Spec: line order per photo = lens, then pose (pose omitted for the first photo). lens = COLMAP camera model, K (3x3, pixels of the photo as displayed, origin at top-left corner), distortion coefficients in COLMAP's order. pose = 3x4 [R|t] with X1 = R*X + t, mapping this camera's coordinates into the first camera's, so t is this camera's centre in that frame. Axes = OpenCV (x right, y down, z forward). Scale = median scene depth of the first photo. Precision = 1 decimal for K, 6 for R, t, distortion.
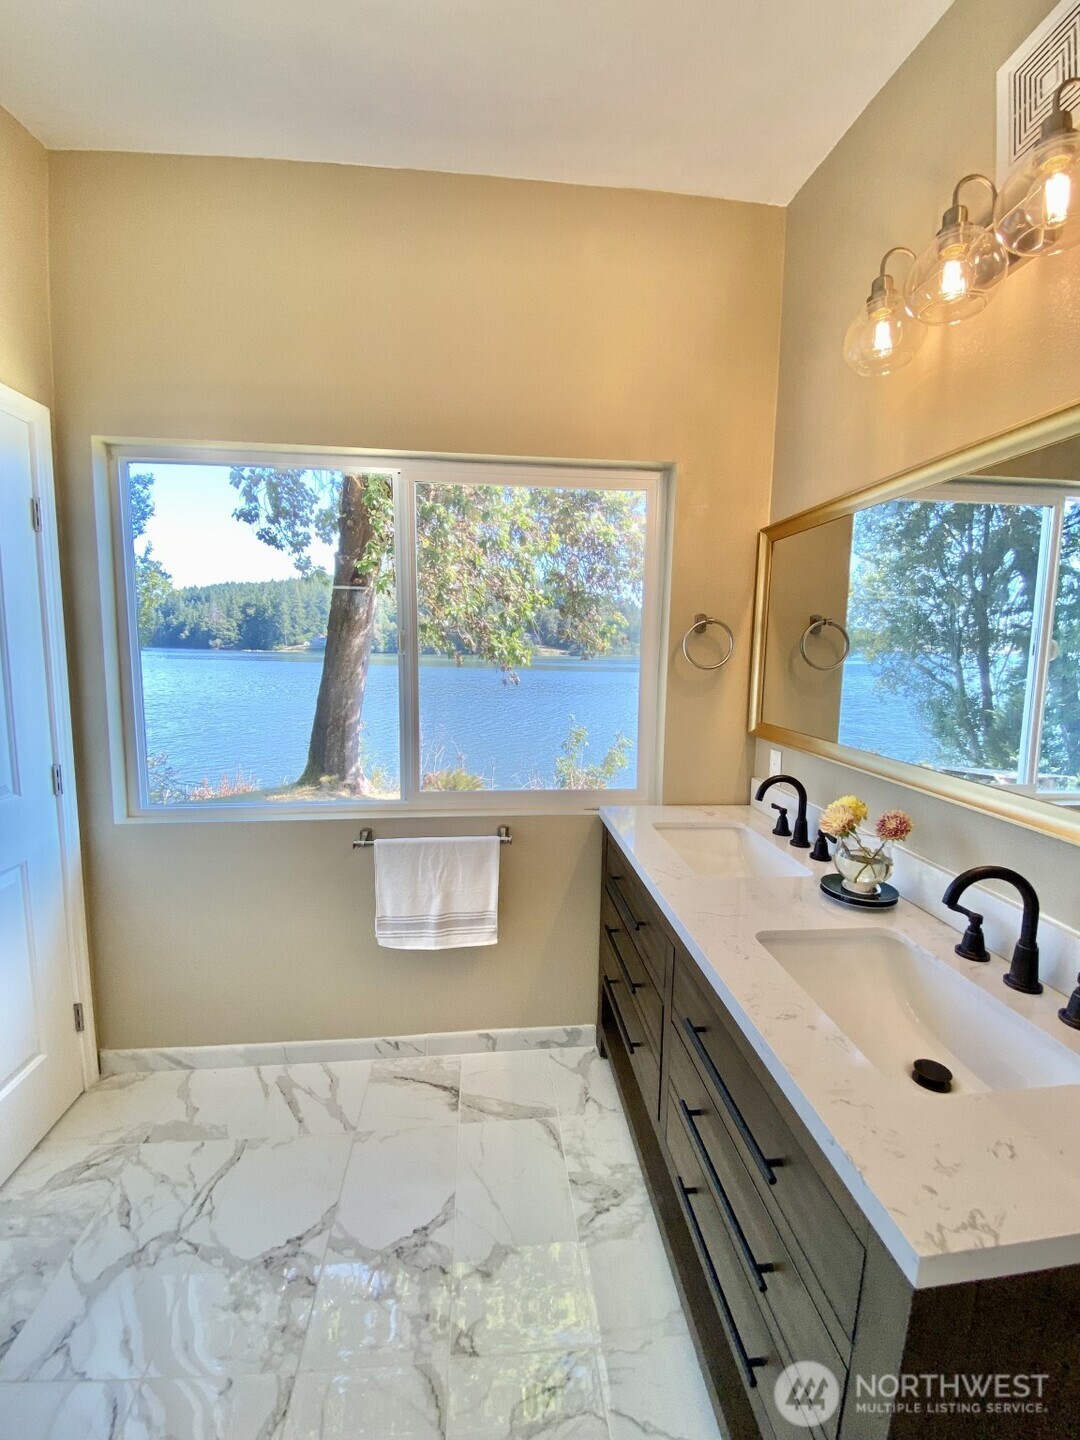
lens RADIAL K [[592.7, 0, 535.7], [0, 592.7, 705.9], [0, 0, 1]] dist [0.038590, -0.028995]
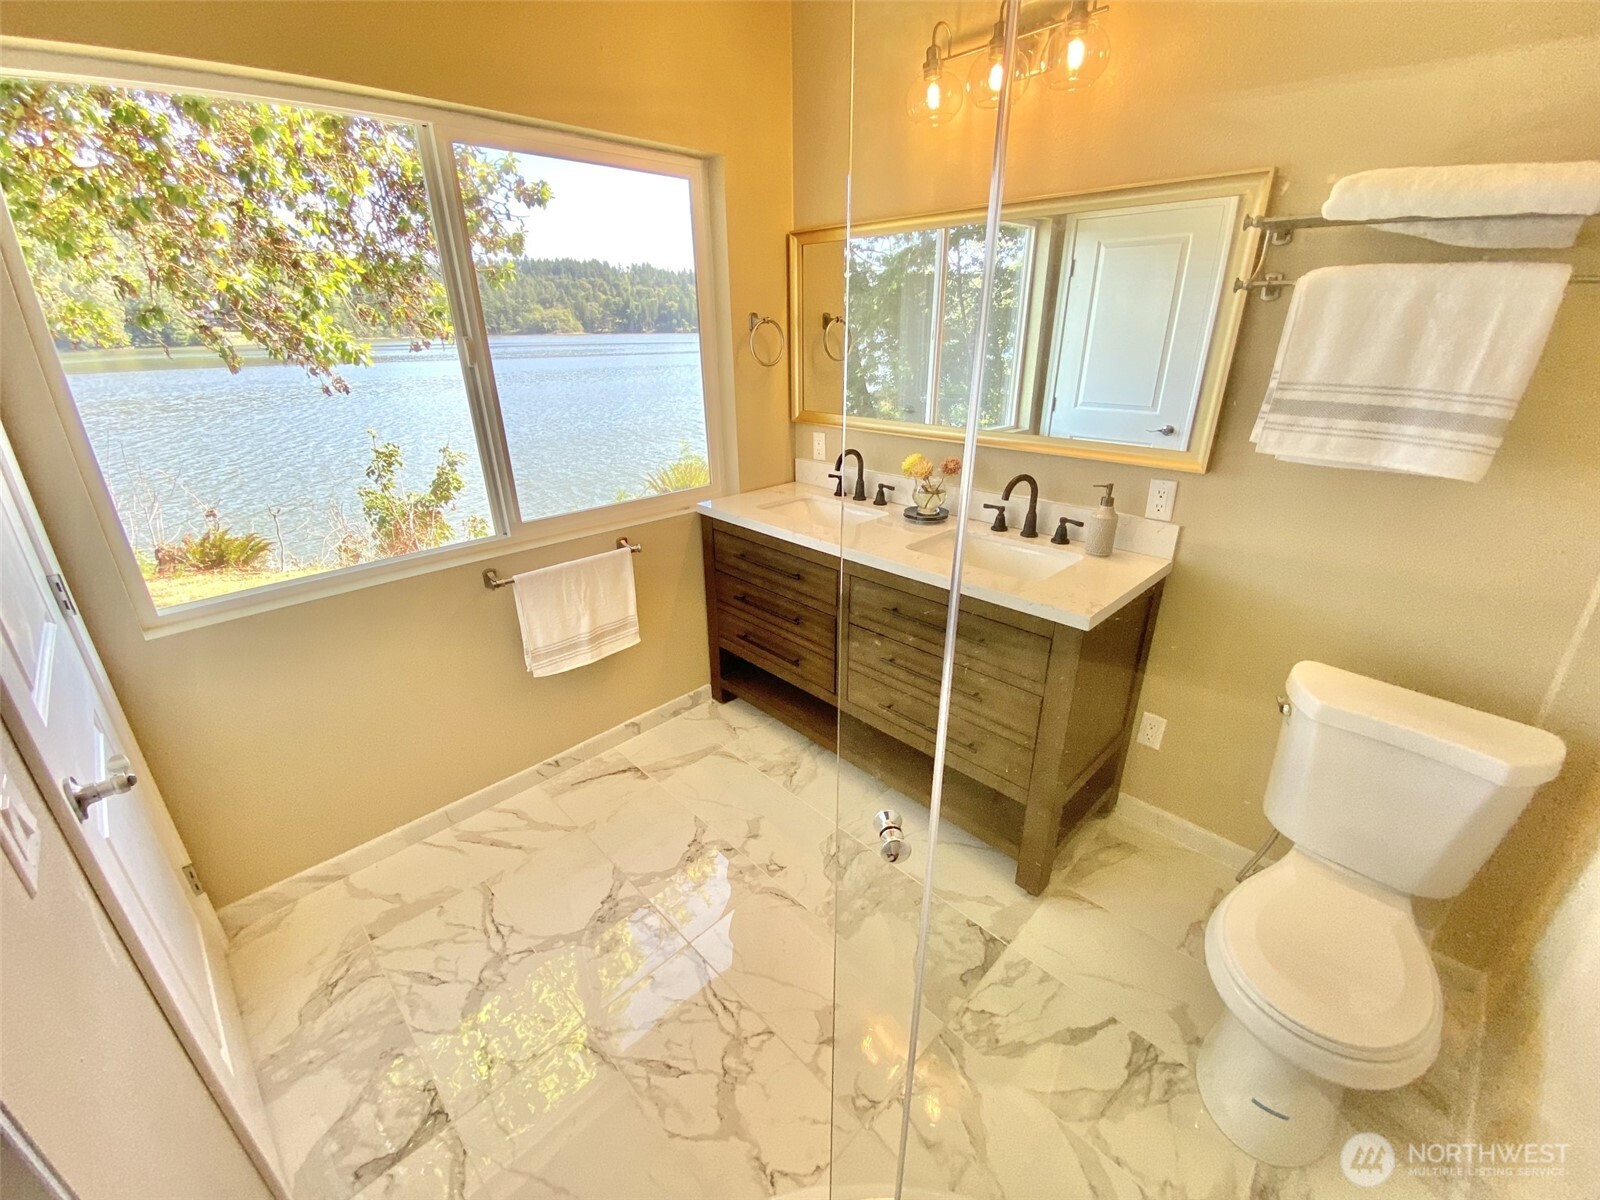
lens RADIAL K [[658.6, 0, 798.6], [0, 658.6, 592.5], [0, 0, 1]] dist [0.038590, -0.028995]
pose [[0.766572, -0.256167, 0.588851, -0.544280], [0.081492, 0.948380, 0.306486, -0.035552], [-0.636967, -0.186957, 0.747877, -0.077469]]
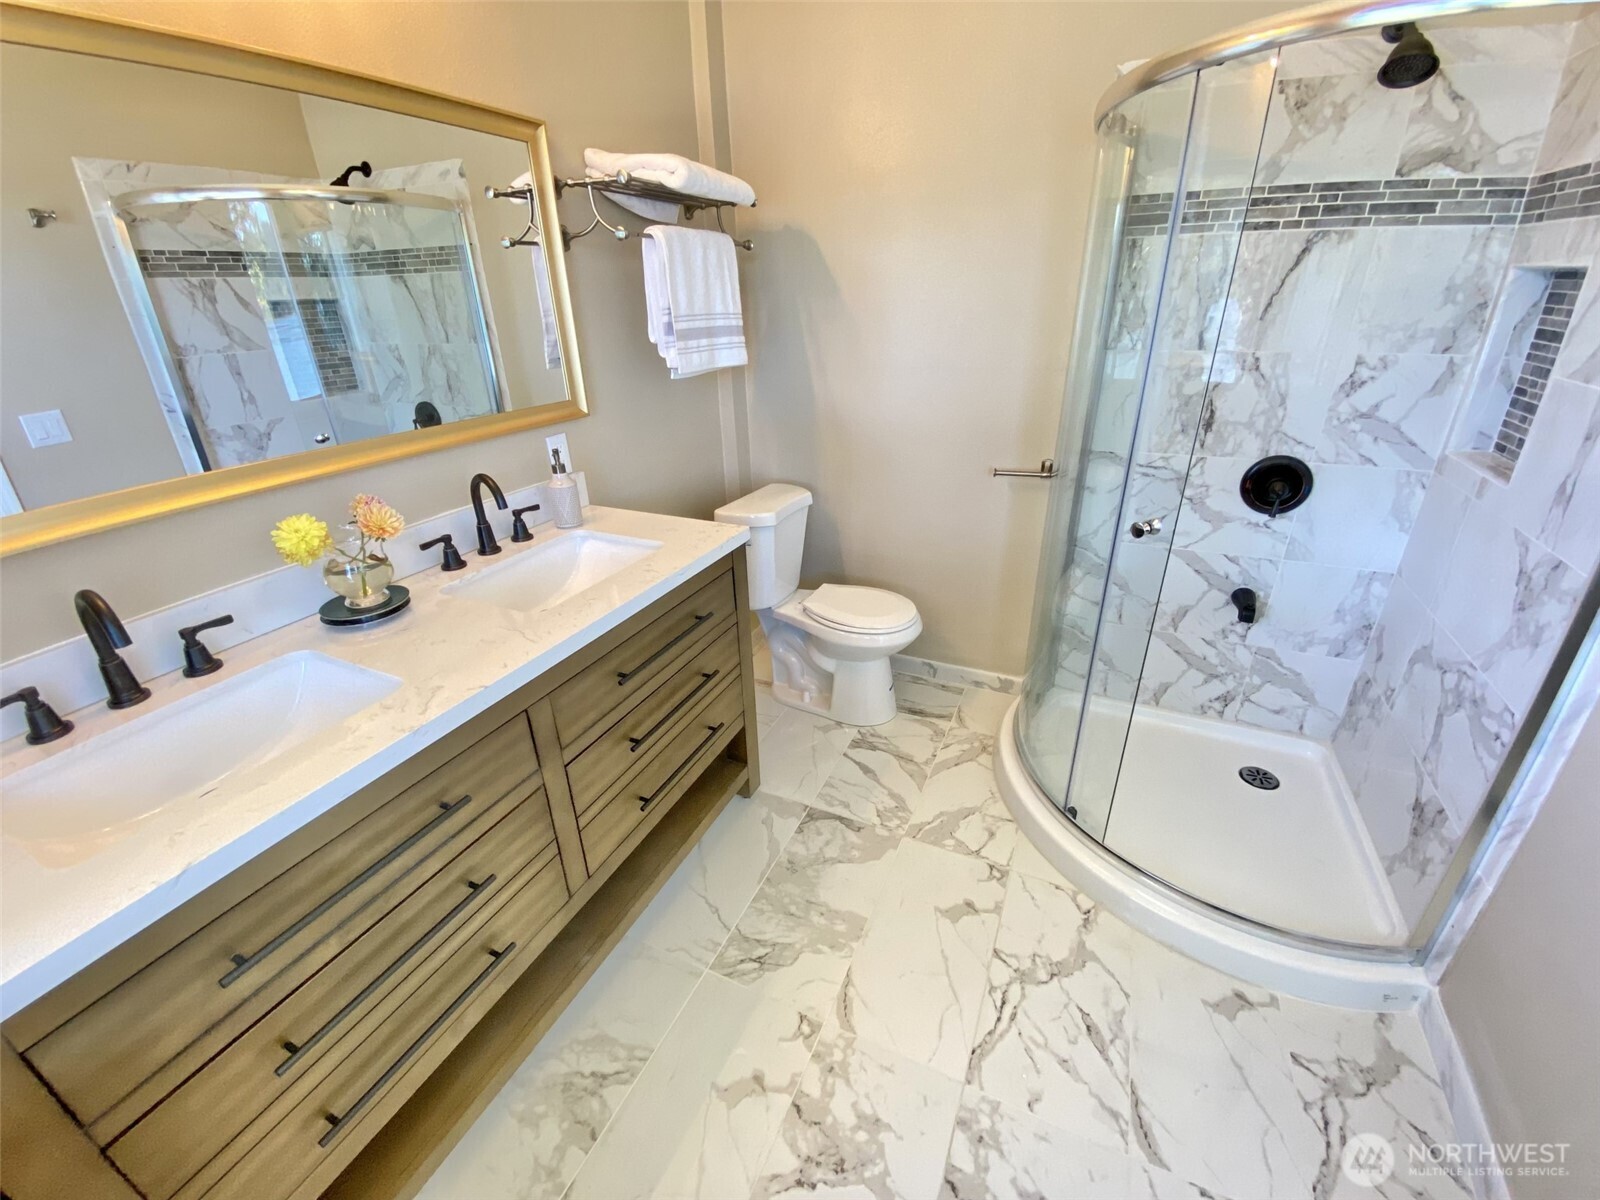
lens RADIAL K [[658.6, 0, 798.6], [0, 658.6, 592.5], [0, 0, 1]] dist [0.038590, -0.028995]
pose [[-0.864564, -0.199208, 0.461352, -0.314753], [0.067472, 0.863741, 0.499398, -0.107092], [-0.497973, 0.462890, -0.733318, 0.964565]]
